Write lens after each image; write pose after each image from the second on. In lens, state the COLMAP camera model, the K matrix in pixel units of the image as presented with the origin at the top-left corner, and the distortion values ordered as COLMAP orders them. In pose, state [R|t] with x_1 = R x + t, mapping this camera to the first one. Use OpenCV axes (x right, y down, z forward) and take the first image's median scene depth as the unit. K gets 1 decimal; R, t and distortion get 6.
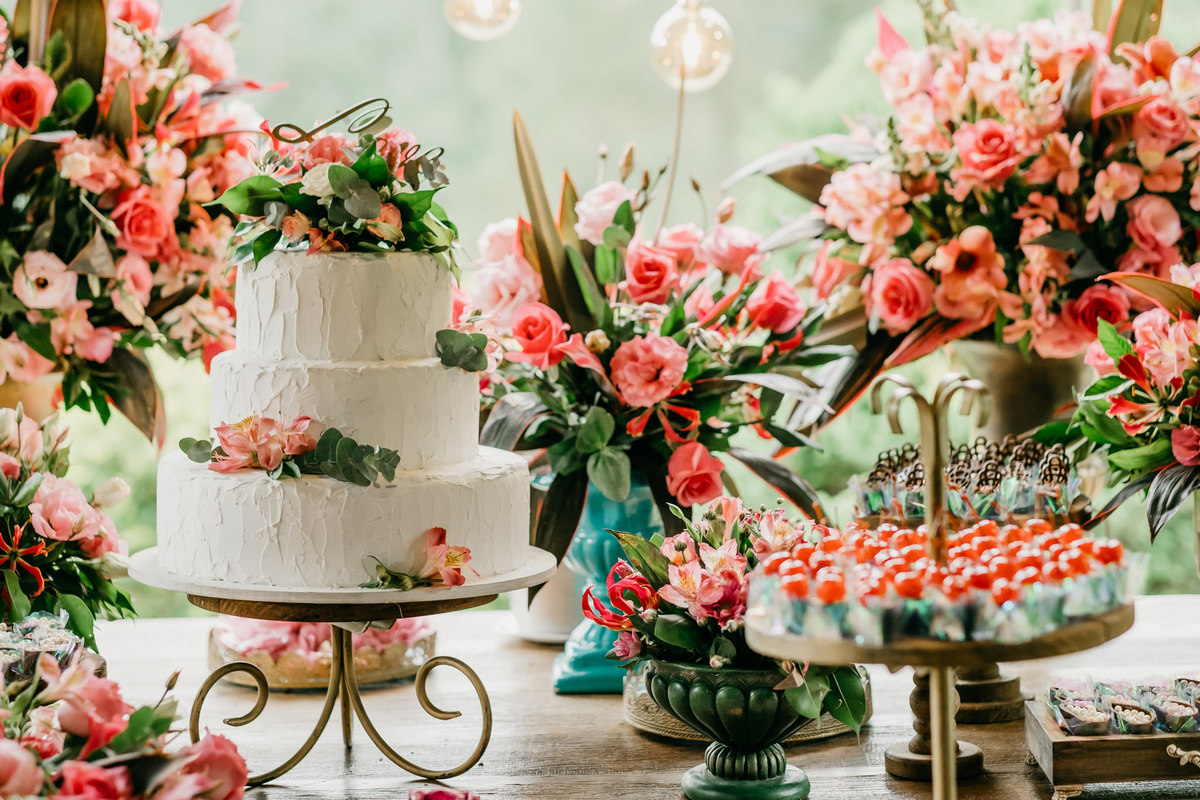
lens RADIAL K [[2920.8, 0, 649.5], [0, 2920.8, 417.9], [0, 0, 1]] dist [0.101648, -0.205844]
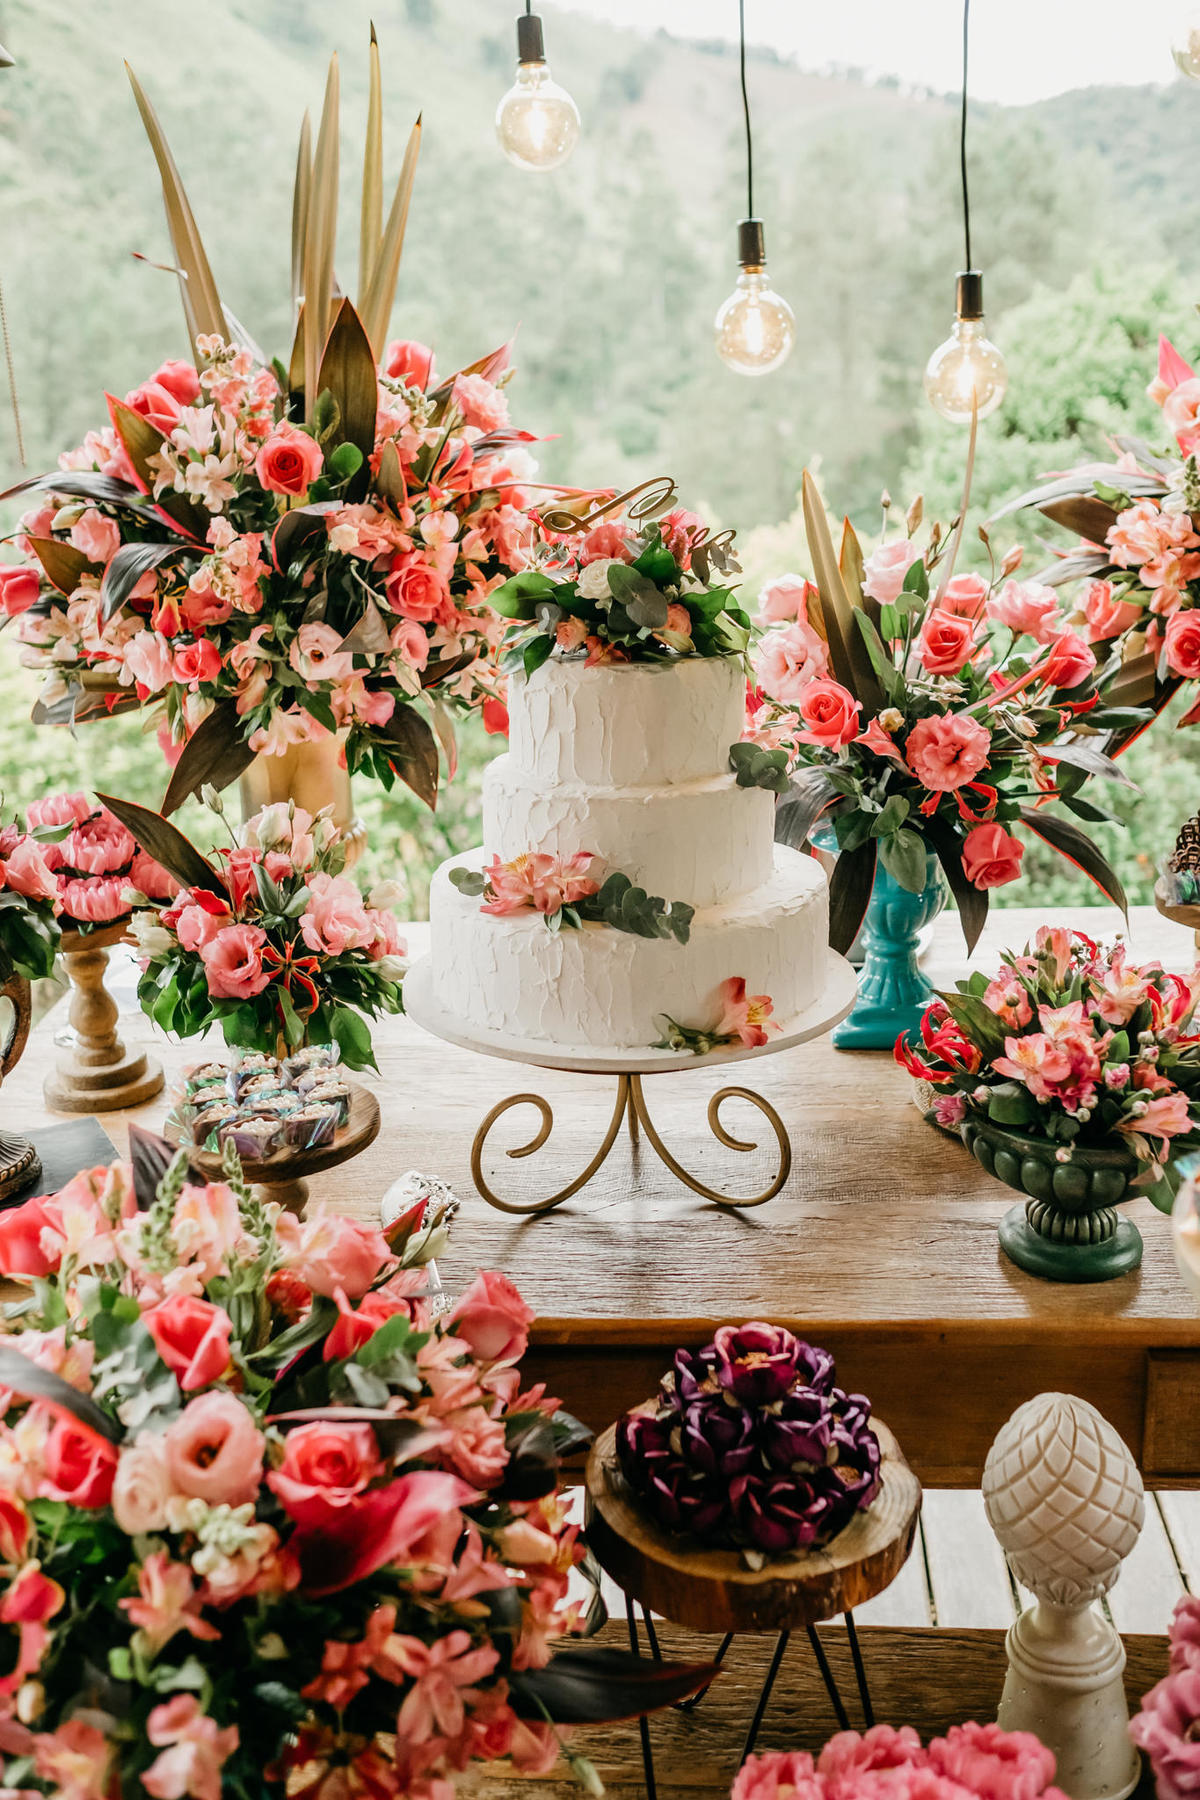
lens RADIAL K [[2002.9, 0, 636.0], [0, 2002.9, 958.9], [0, 0, 1]] dist [-0.011606, 0.020798]
pose [[0.995755, 0.002275, -0.092011, -0.040420], [0.014354, 0.983623, 0.179667, -0.067606], [0.090913, -0.180225, 0.979415, 0.347128]]
